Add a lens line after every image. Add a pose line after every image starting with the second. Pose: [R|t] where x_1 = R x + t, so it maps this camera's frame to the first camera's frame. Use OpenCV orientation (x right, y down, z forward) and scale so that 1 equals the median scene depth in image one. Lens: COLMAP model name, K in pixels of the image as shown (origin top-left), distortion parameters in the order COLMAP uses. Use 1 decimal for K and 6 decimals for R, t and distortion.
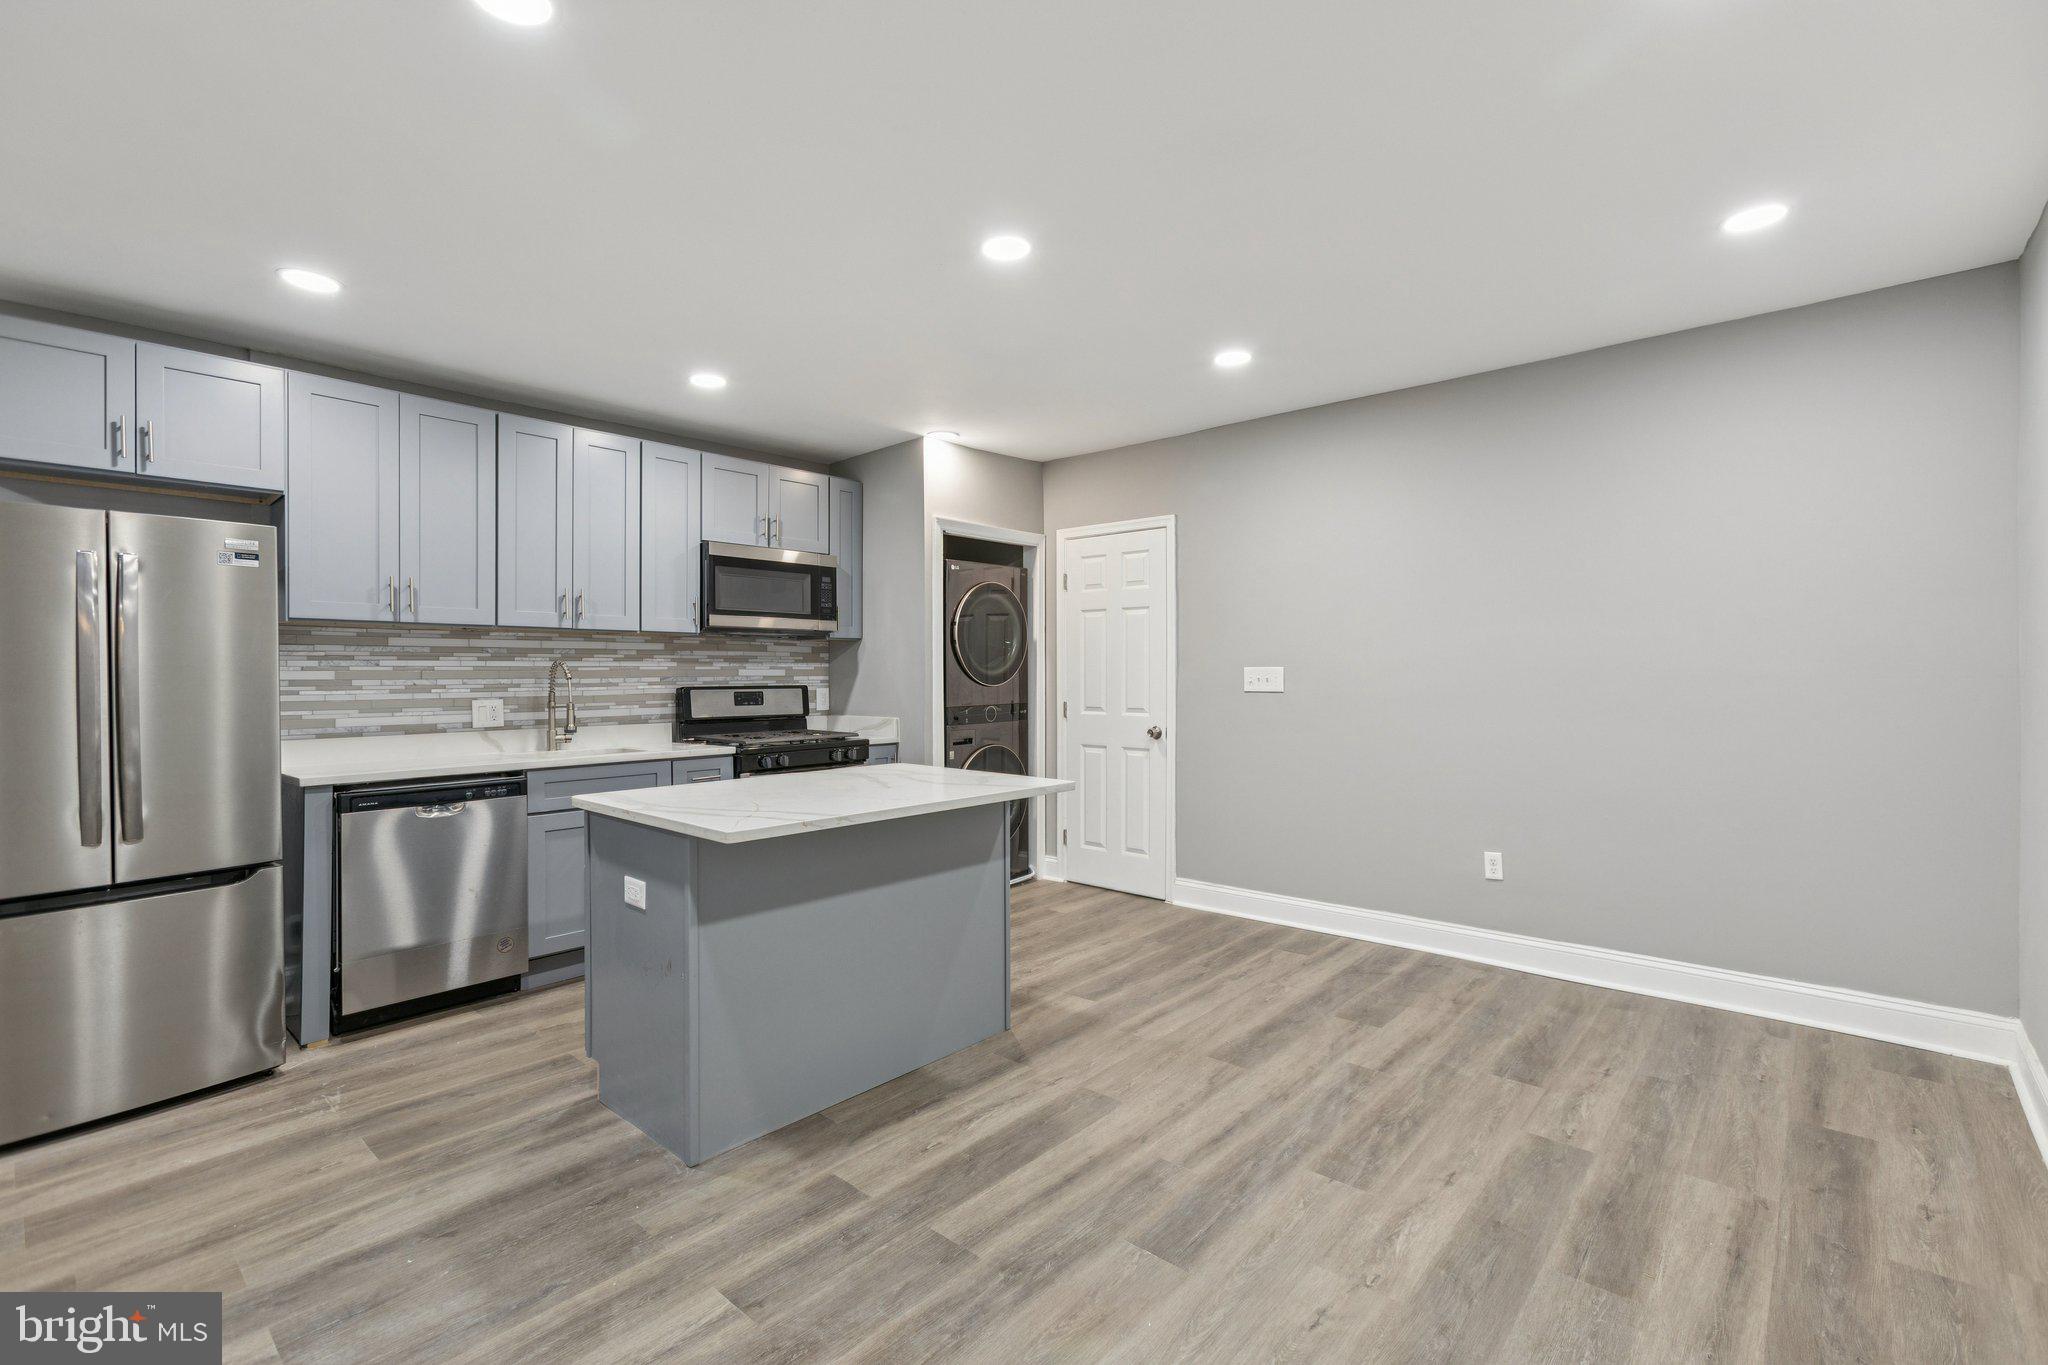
lens RADIAL K [[928.4, 0, 1024.0], [0, 928.4, 670.2], [0, 0, 1]] dist [-0.000389, 0.000112]
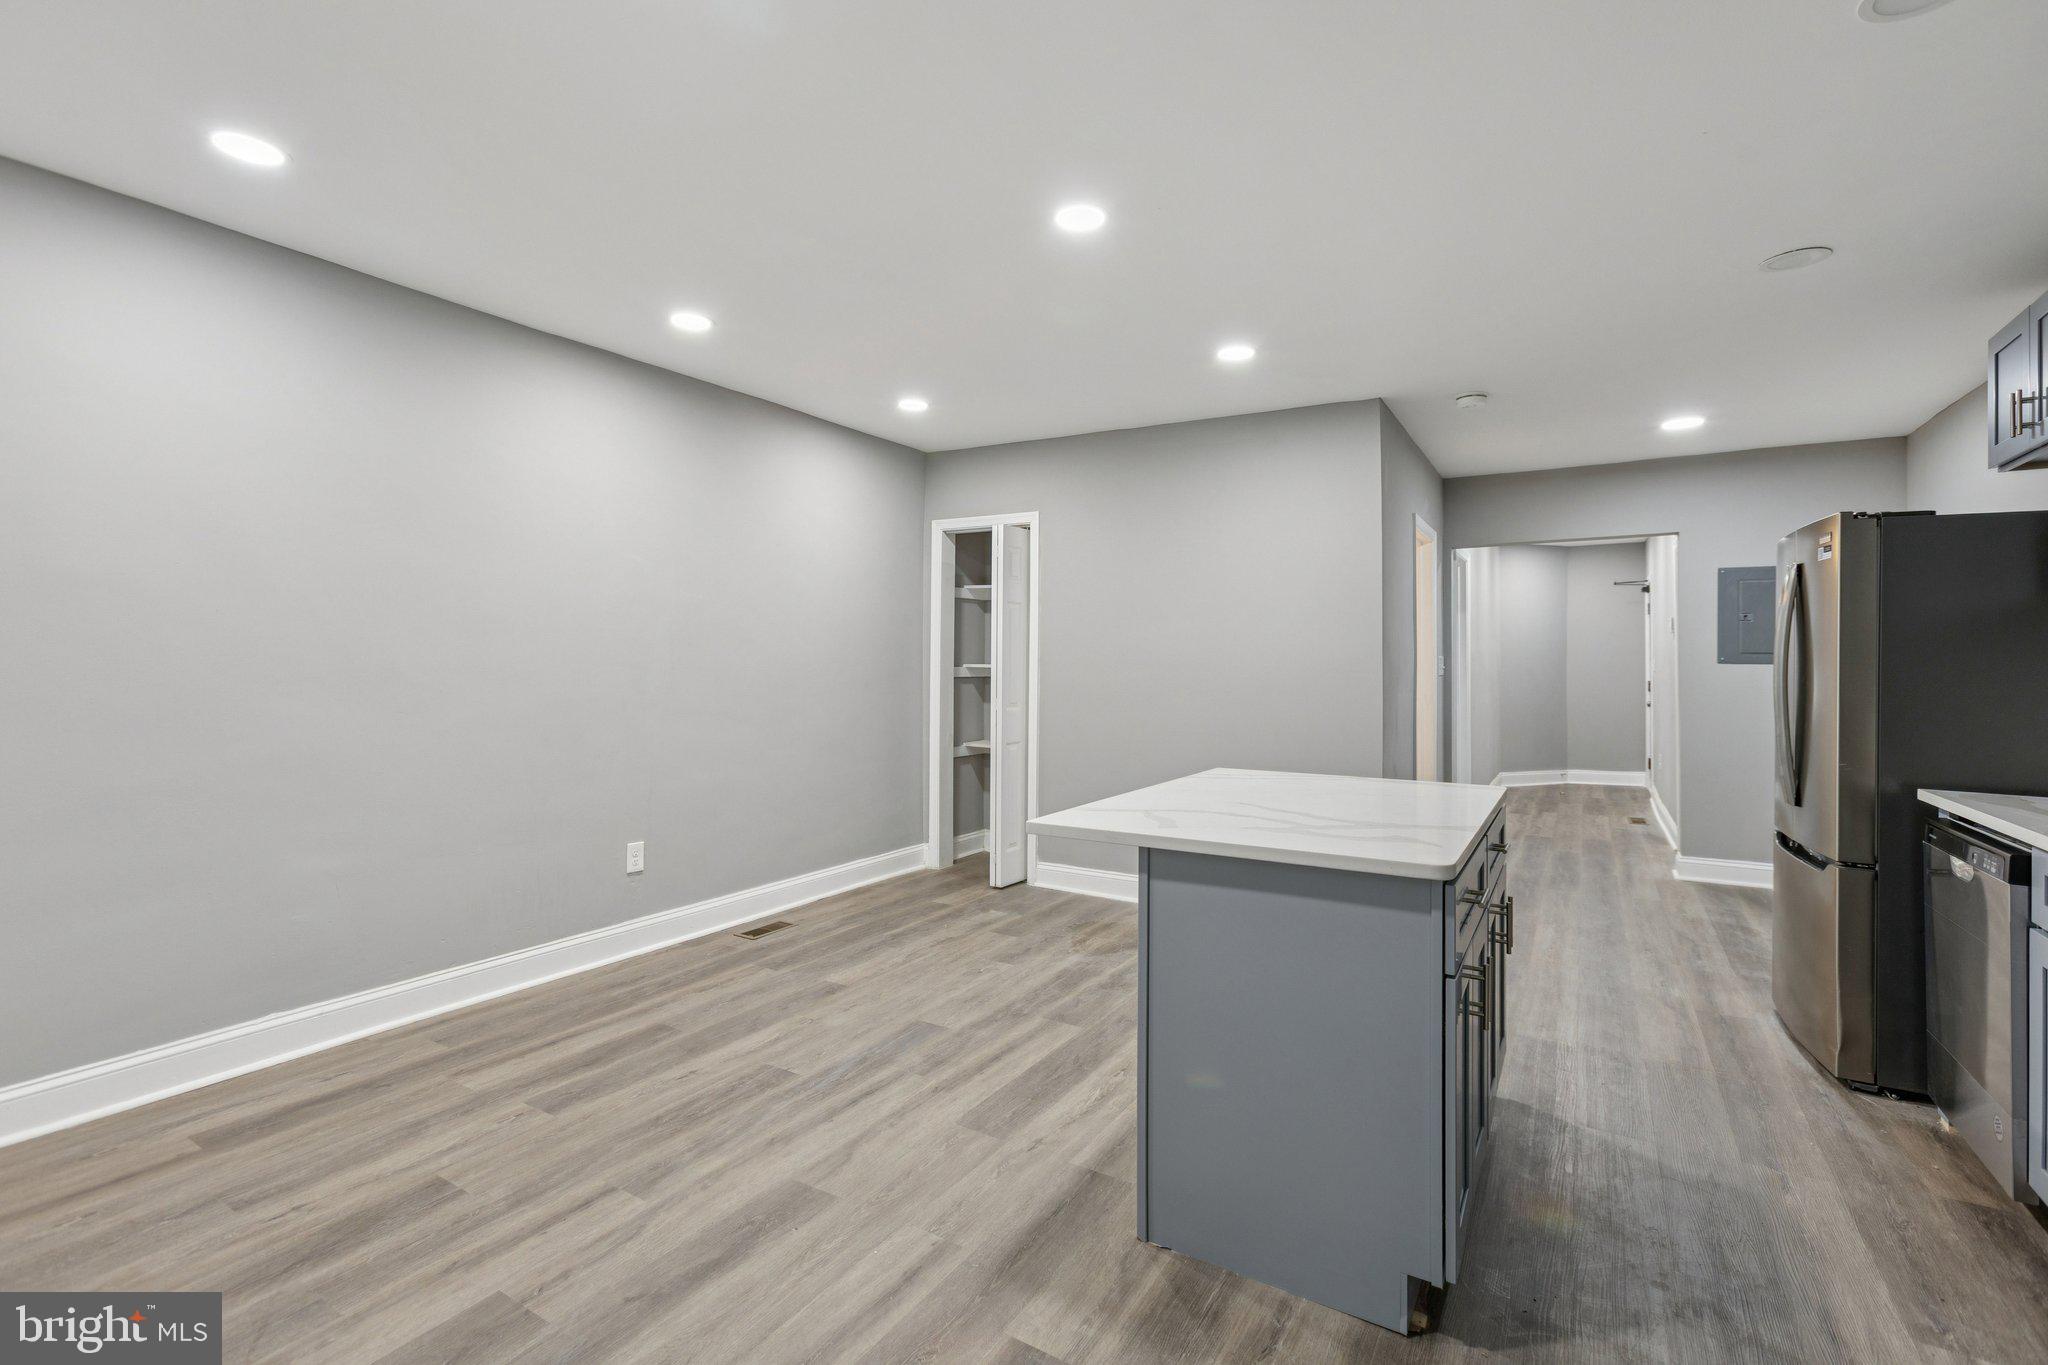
lens RADIAL K [[928.4, 0, 1023.1], [0, 928.4, 674.1], [0, 0, 1]] dist [-0.000389, 0.000112]
pose [[-0.983575, -0.000219, -0.180497, 0.226069], [-0.002738, 0.999902, 0.013708, 0.002628], [0.180477, 0.013977, -0.983480, 2.094392]]
